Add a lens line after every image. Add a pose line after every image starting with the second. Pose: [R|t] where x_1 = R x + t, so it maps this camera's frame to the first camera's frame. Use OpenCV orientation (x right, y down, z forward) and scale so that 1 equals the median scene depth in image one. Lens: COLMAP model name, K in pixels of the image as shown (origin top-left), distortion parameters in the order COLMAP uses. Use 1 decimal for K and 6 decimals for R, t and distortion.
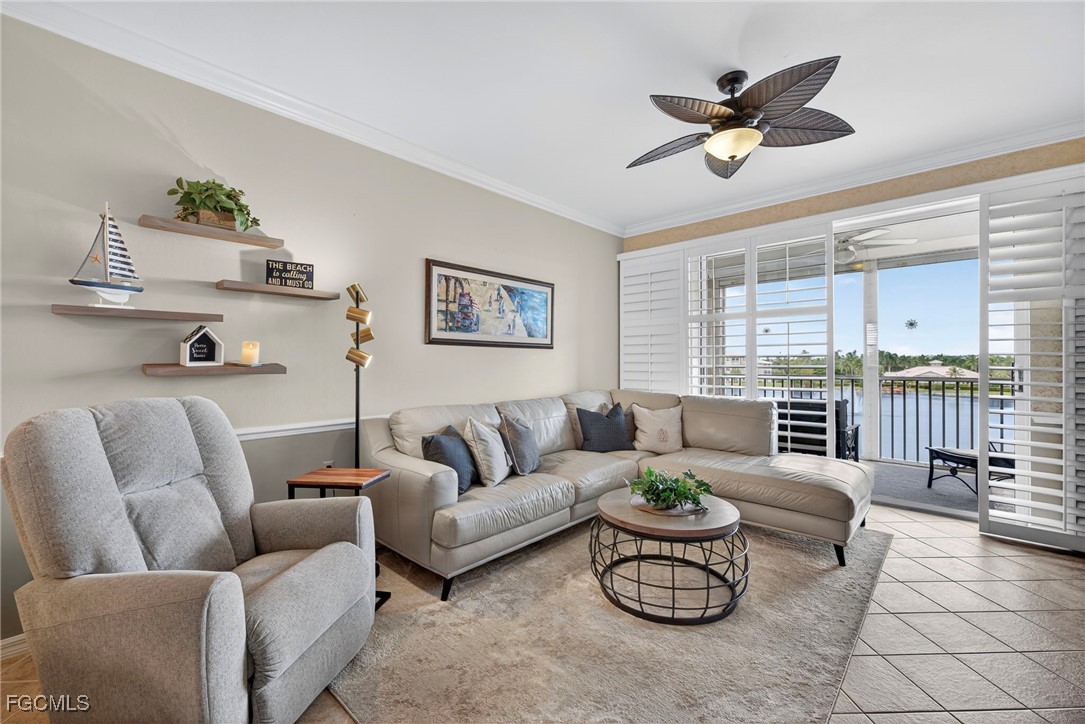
lens RADIAL K [[449.5, 0, 542.5], [0, 449.5, 359.3], [0, 0, 1]] dist [0.001180, -0.000142]
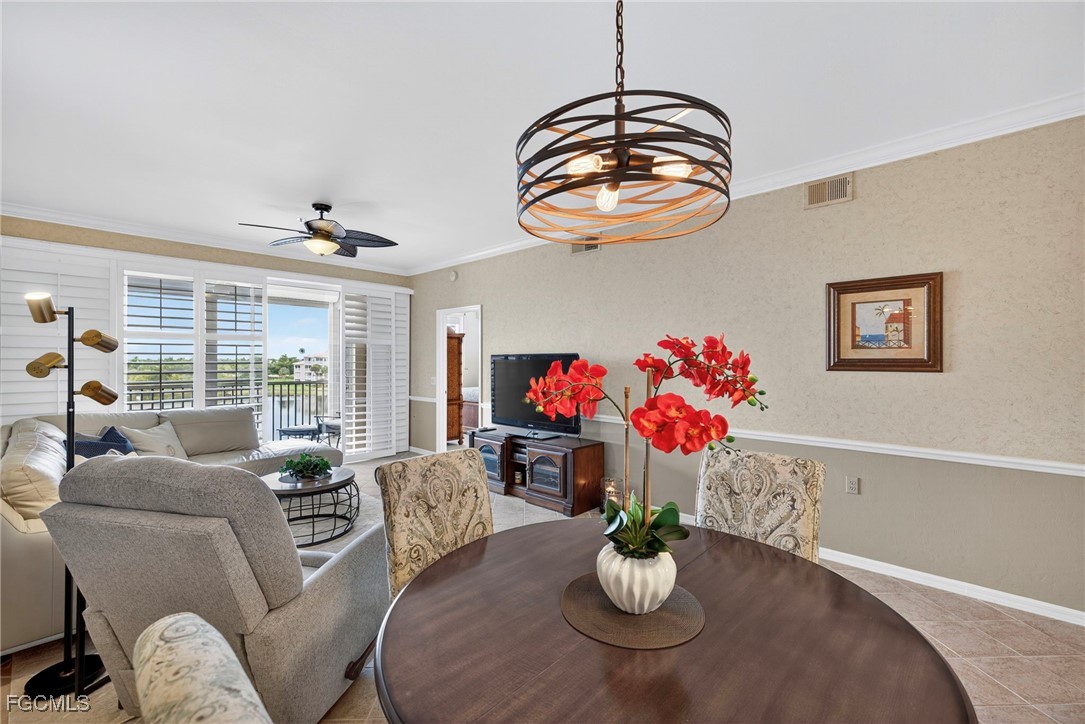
lens RADIAL K [[457.2, 0, 541.0], [0, 457.2, 358.9], [0, 0, 1]] dist [0.009242, -0.000443]
pose [[-0.000800, 0.005089, 0.999987, -1.014588], [-0.002716, 0.999983, -0.005091, -0.052517], [-0.999996, -0.002720, -0.000786, 0.163964]]
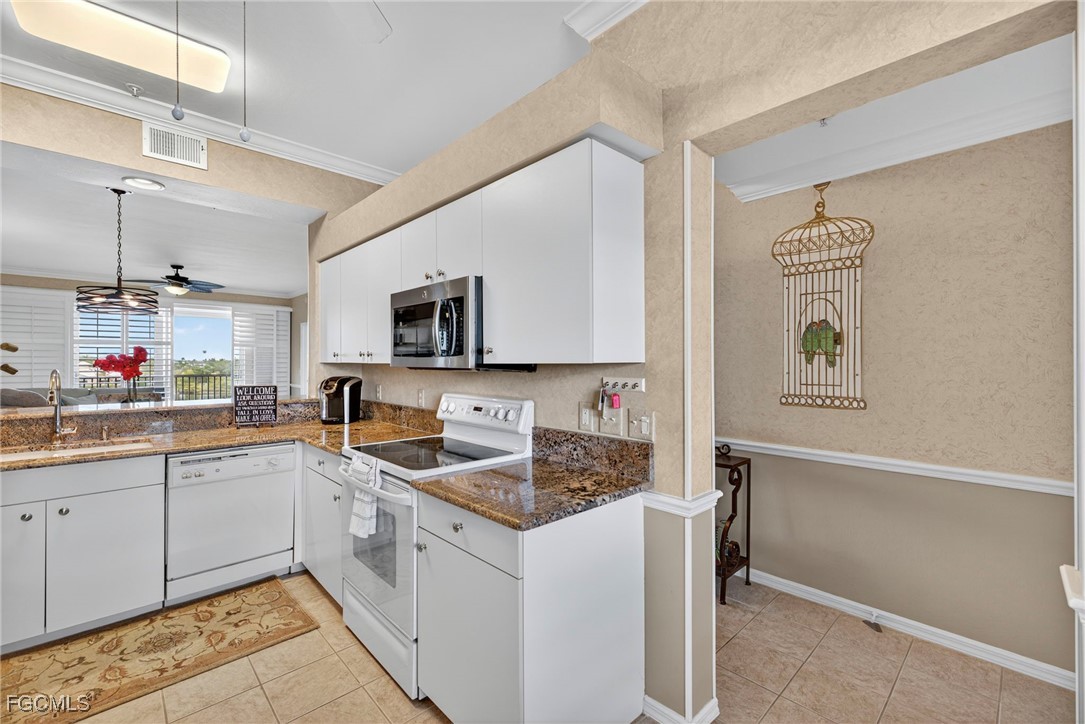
lens RADIAL K [[457.2, 0, 541.0], [0, 457.2, 358.9], [0, 0, 1]] dist [0.009242, -0.000443]
pose [[0.061637, 0.006221, 0.998079, -1.846544], [-0.003017, 0.999977, -0.006046, -0.036917], [-0.998094, -0.002638, 0.061654, -1.152516]]
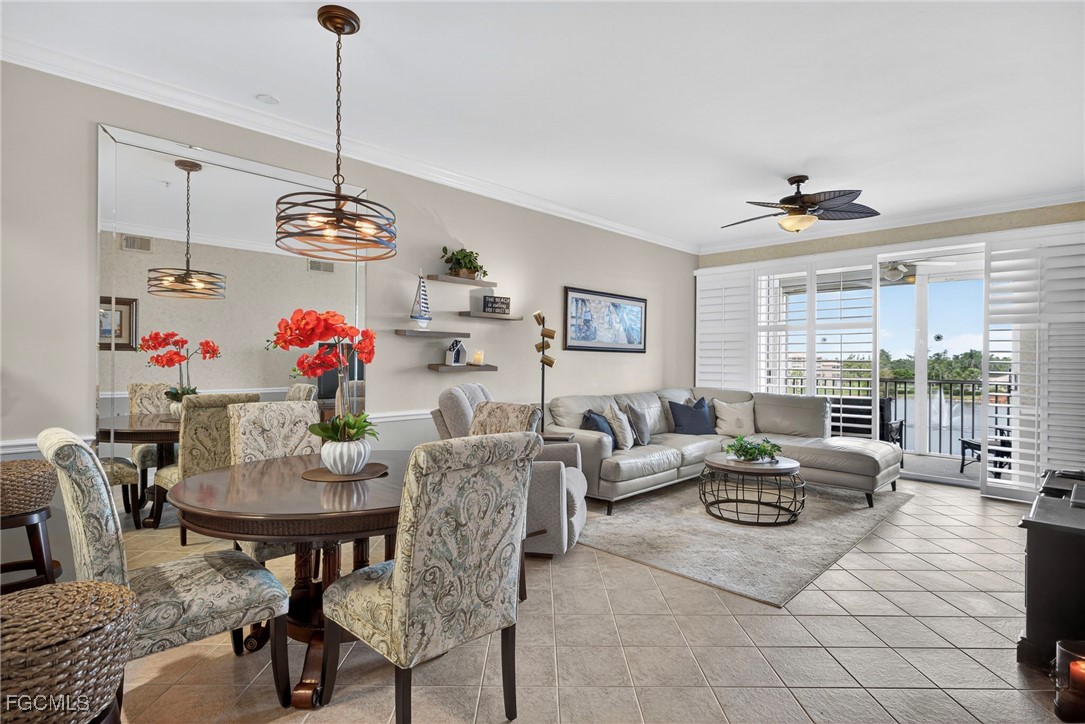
lens RADIAL K [[548.0, 0, 539.5], [0, 548.0, 358.7], [0, 0, 1]] dist [-0.000536, 0.000006]
pose [[0.999394, 0.010392, -0.033213, -0.307993], [-0.010276, 0.999941, 0.003657, -0.015019], [0.033249, -0.003314, 0.999442, -0.706740]]
